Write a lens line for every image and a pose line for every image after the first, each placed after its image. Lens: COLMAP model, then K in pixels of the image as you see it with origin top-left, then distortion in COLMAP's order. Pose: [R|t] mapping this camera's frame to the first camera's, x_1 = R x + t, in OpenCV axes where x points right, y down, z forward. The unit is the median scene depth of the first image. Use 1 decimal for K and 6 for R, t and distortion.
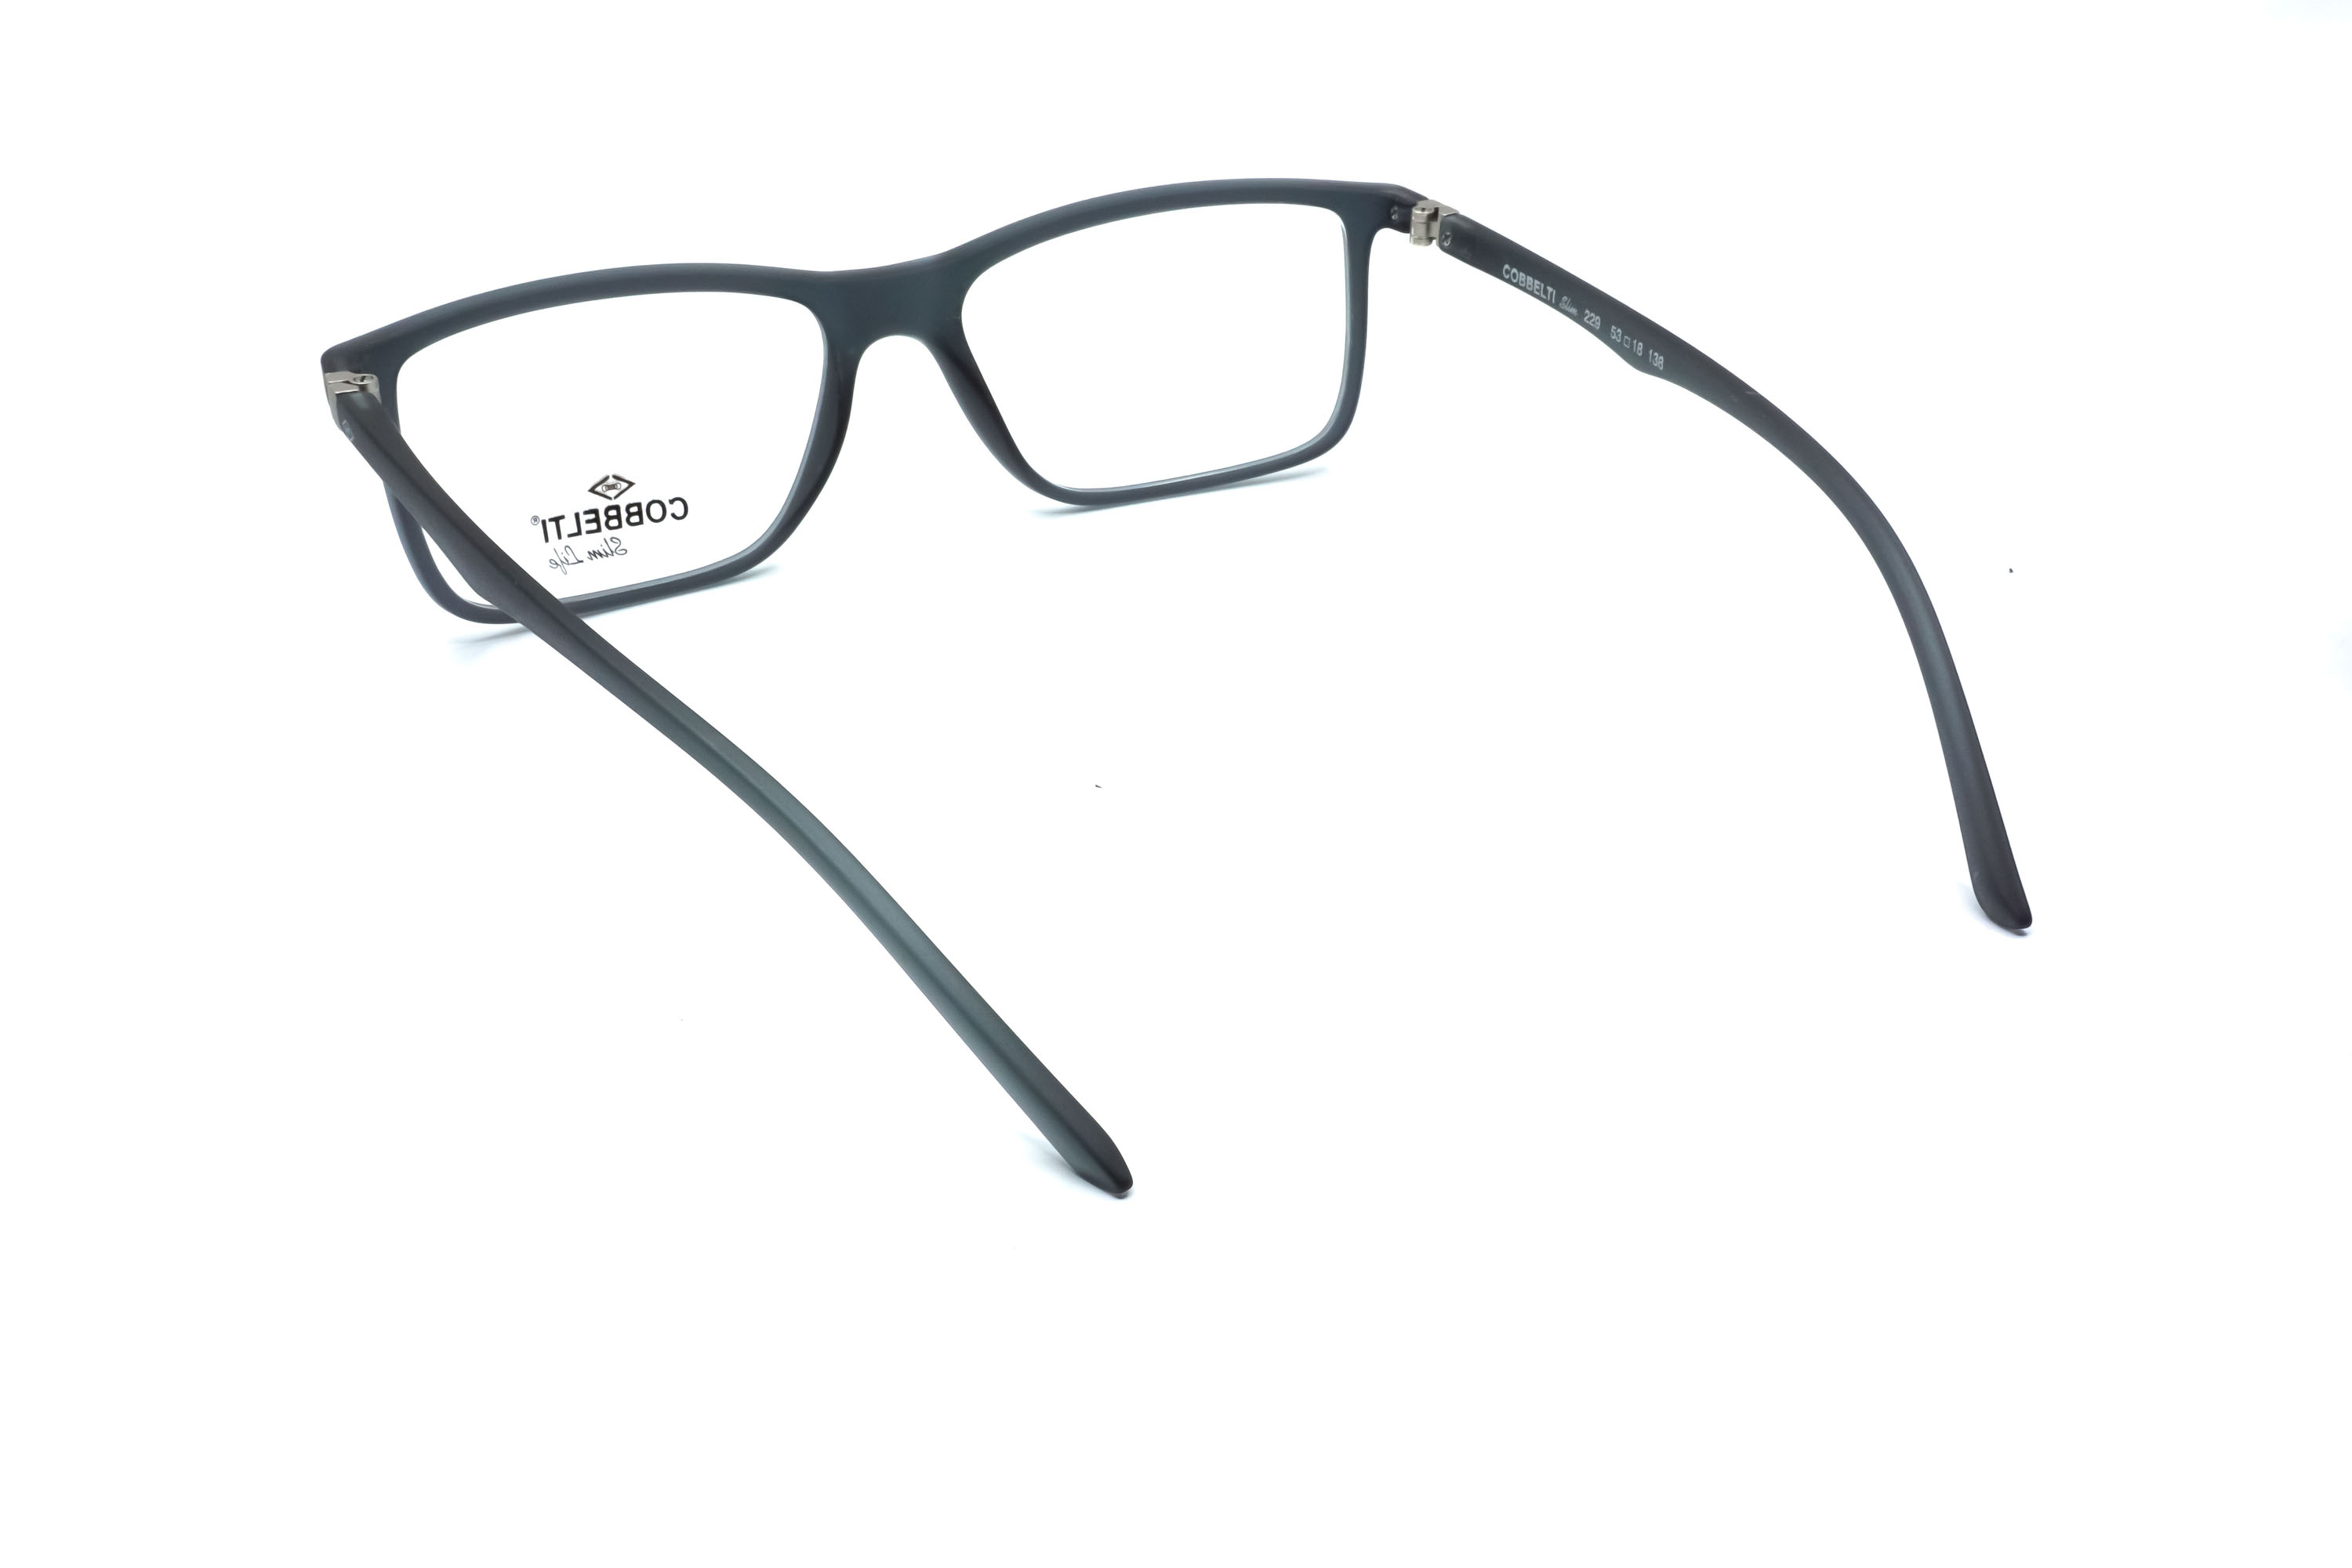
lens RADIAL K [[2596.1, 0, 1176.4], [0, 2596.1, 768.2], [0, 0, 1]] dist [0.053983, 0.000000]
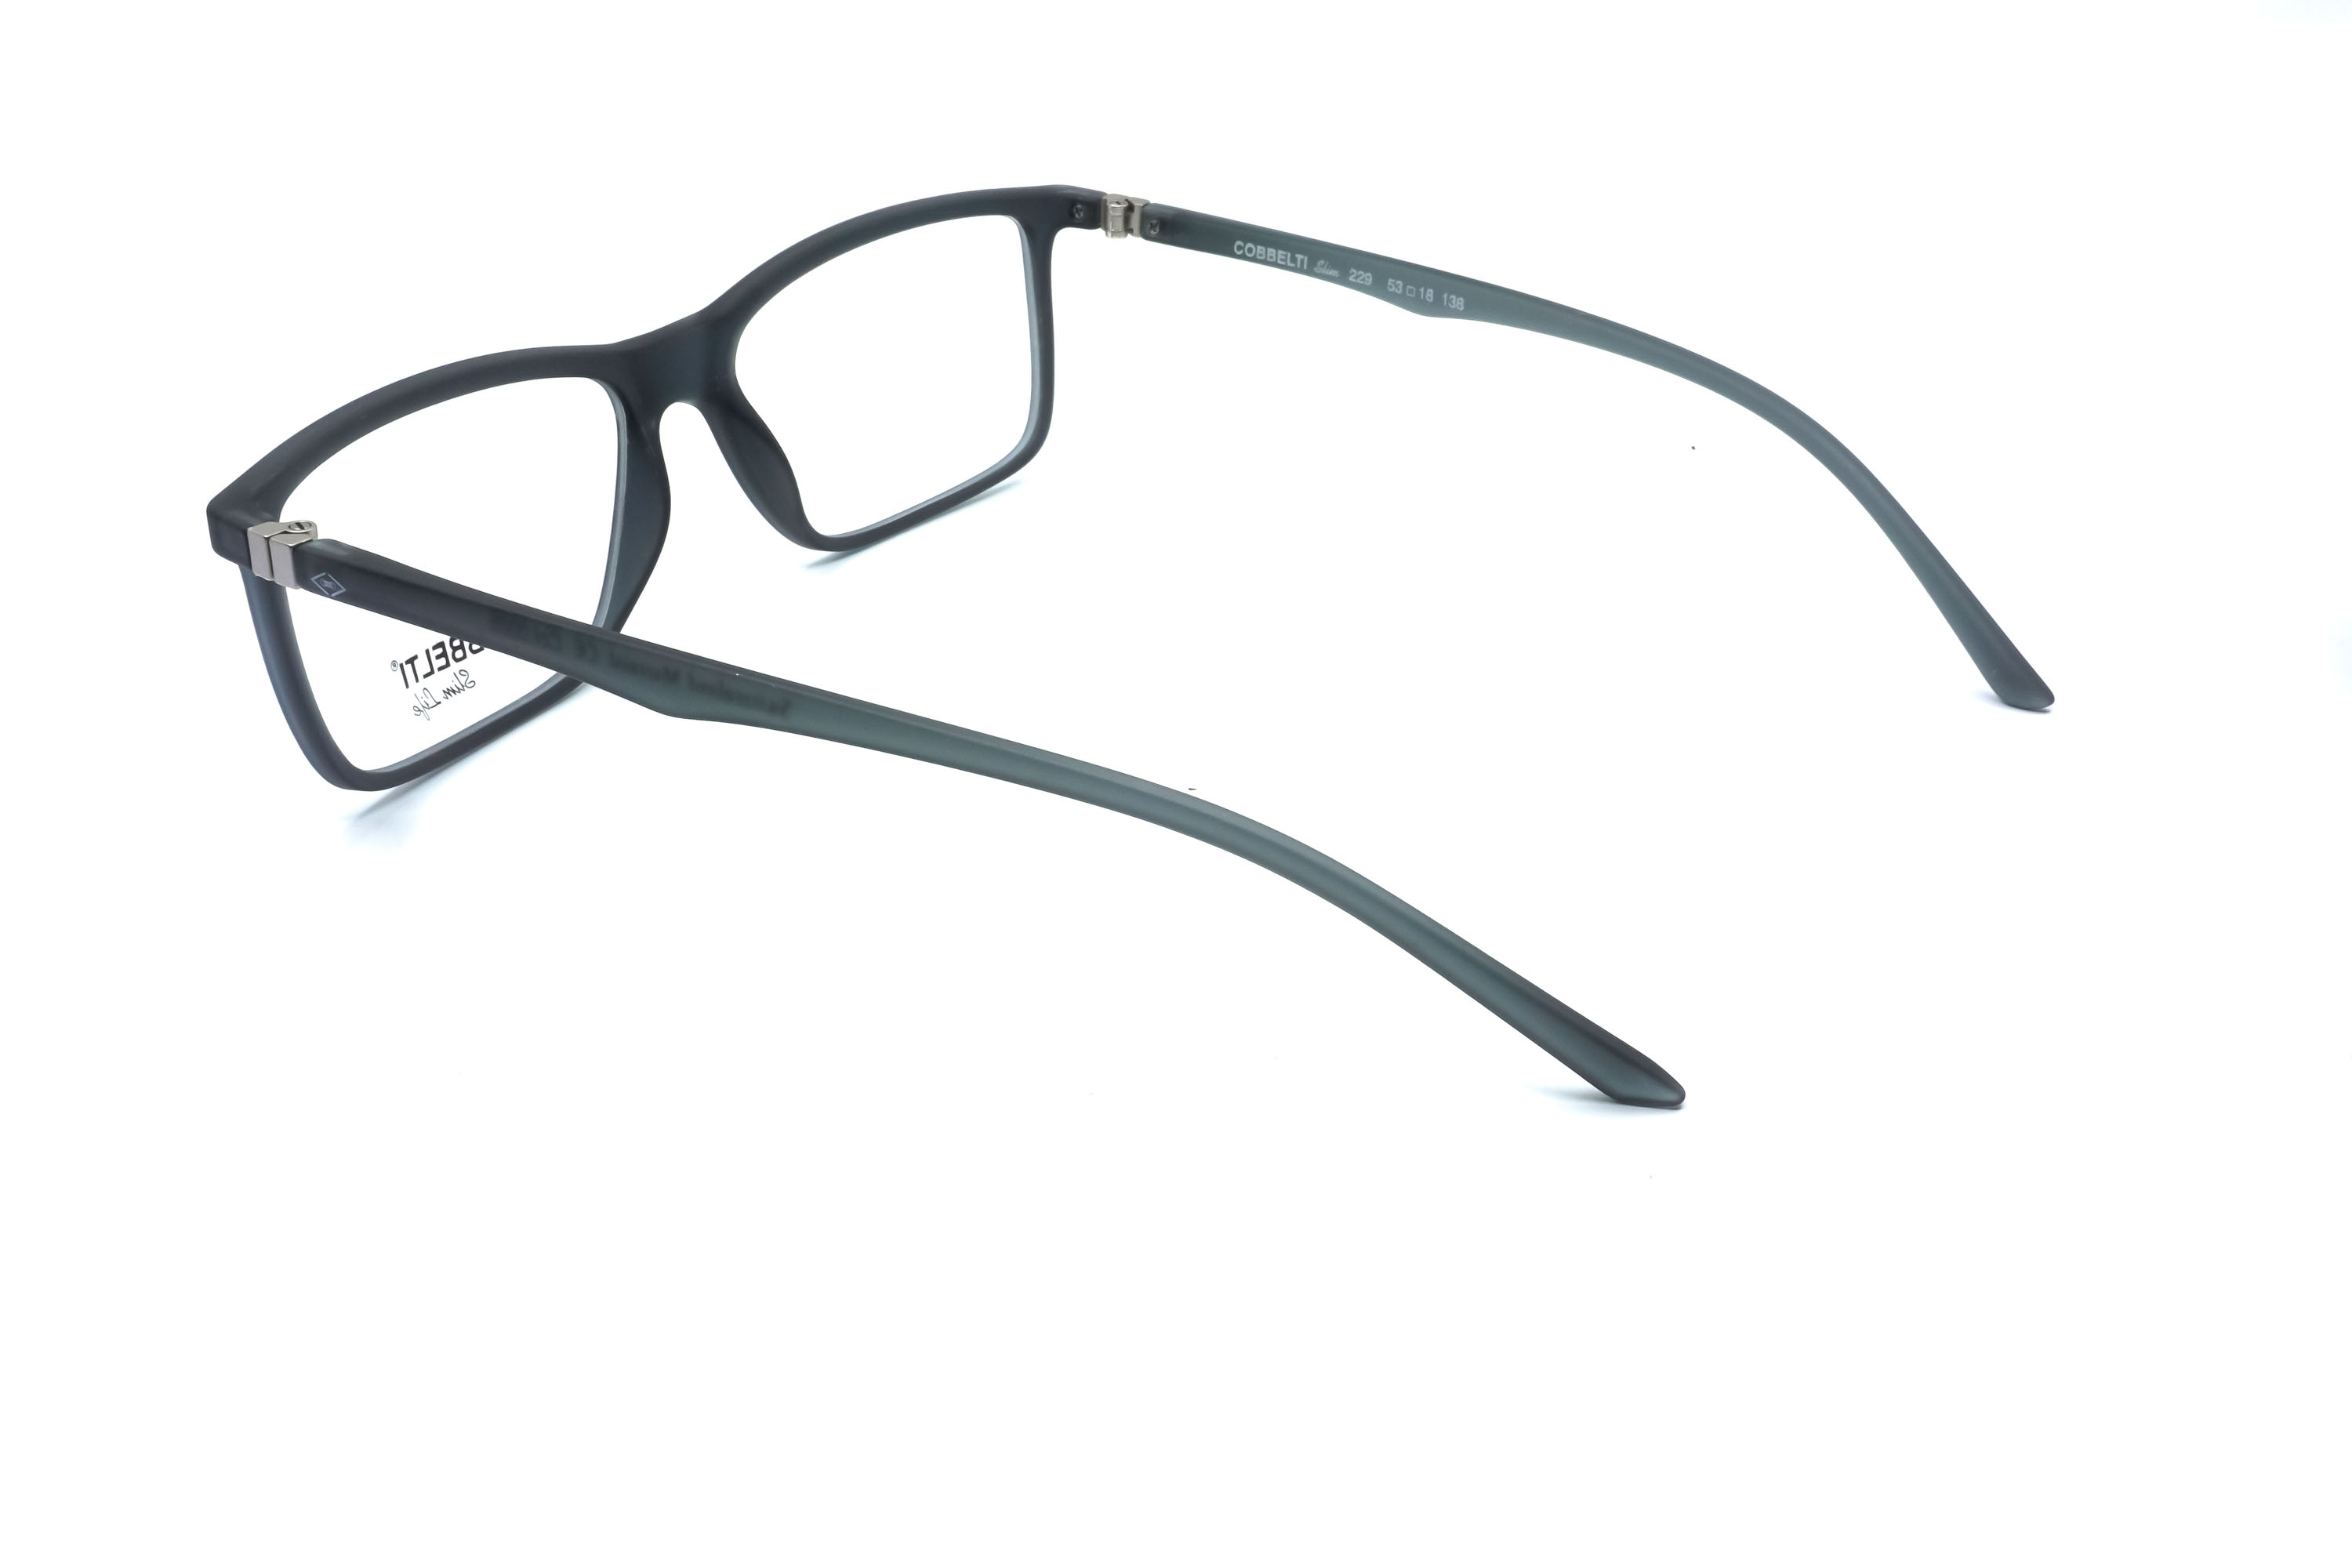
lens RADIAL K [[2596.1, 0, 1183.7], [0, 2596.1, 787.1], [0, 0, 1]] dist [0.053983, 0.000000]
pose [[0.863505, -0.224176, 0.451779, -0.414512], [0.228102, 0.972522, 0.046591, -0.034822], [-0.449809, 0.062820, 0.890913, 0.096716]]
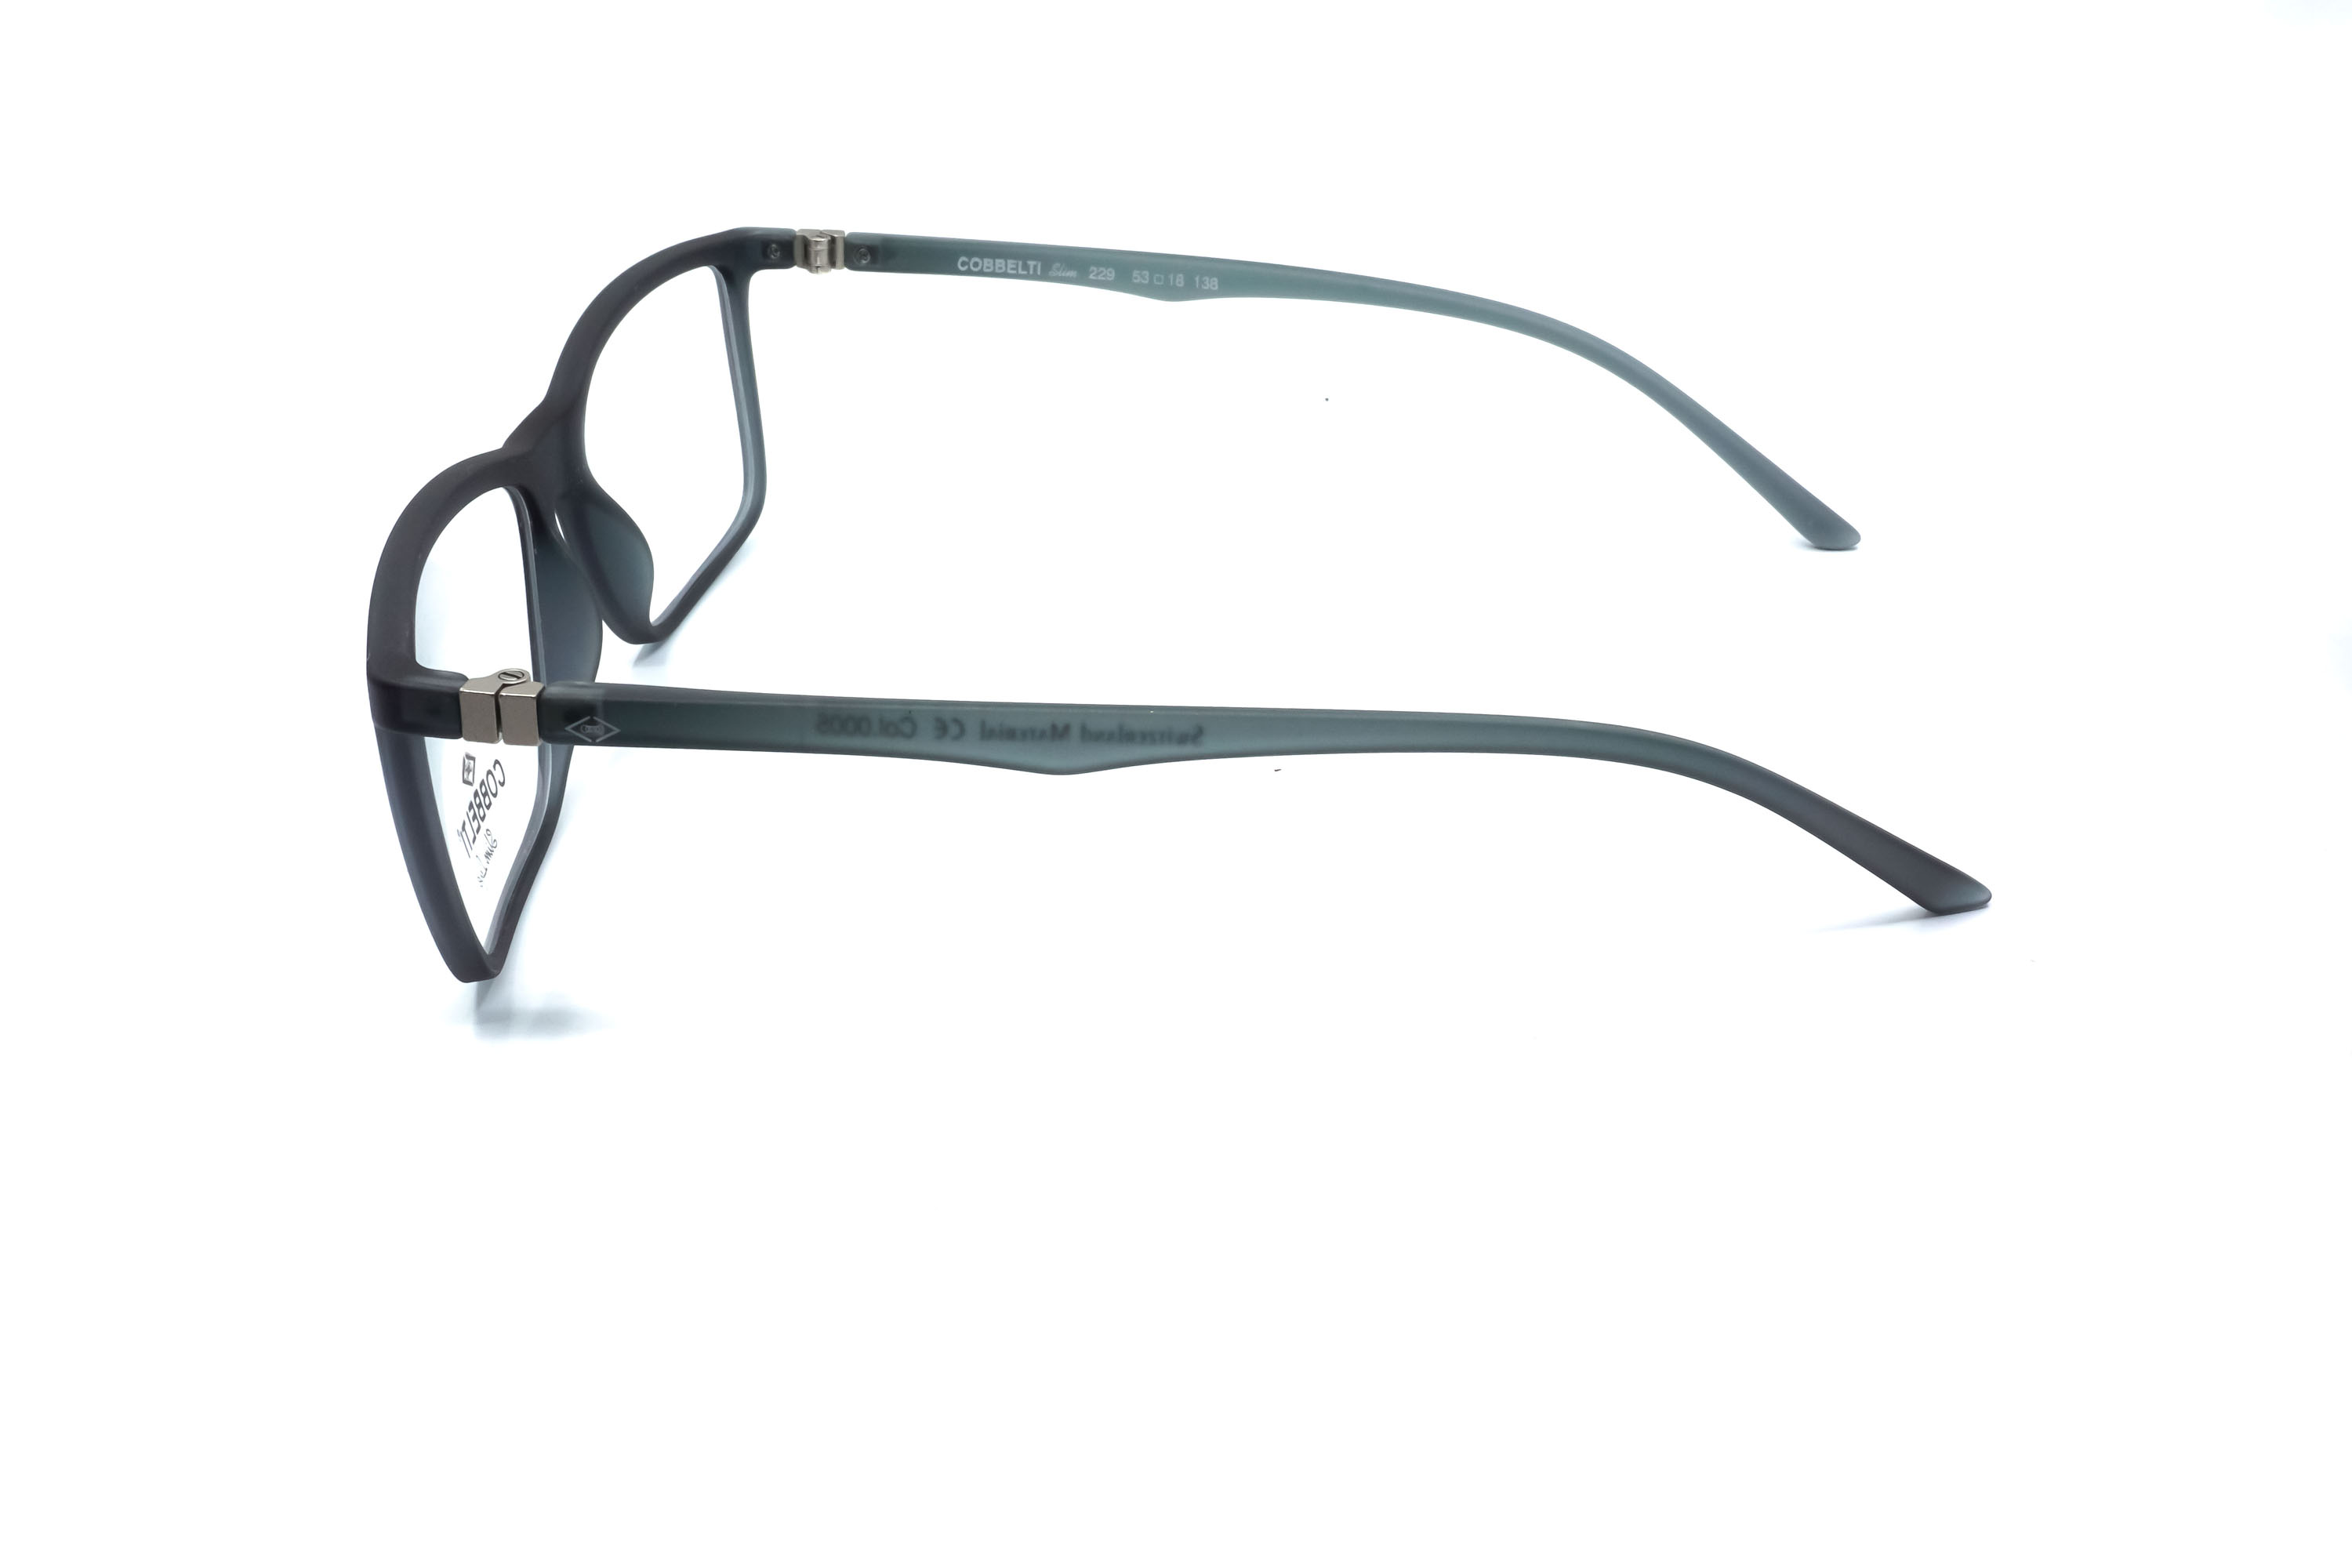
lens RADIAL K [[2596.1, 0, 1182.5], [0, 2596.1, 785.1], [0, 0, 1]] dist [0.053983, 0.000000]
pose [[0.498215, -0.380939, 0.778888, -0.720413], [0.400831, 0.897754, 0.182683, -0.160291], [-0.768841, 0.221187, 0.599967, 0.361305]]
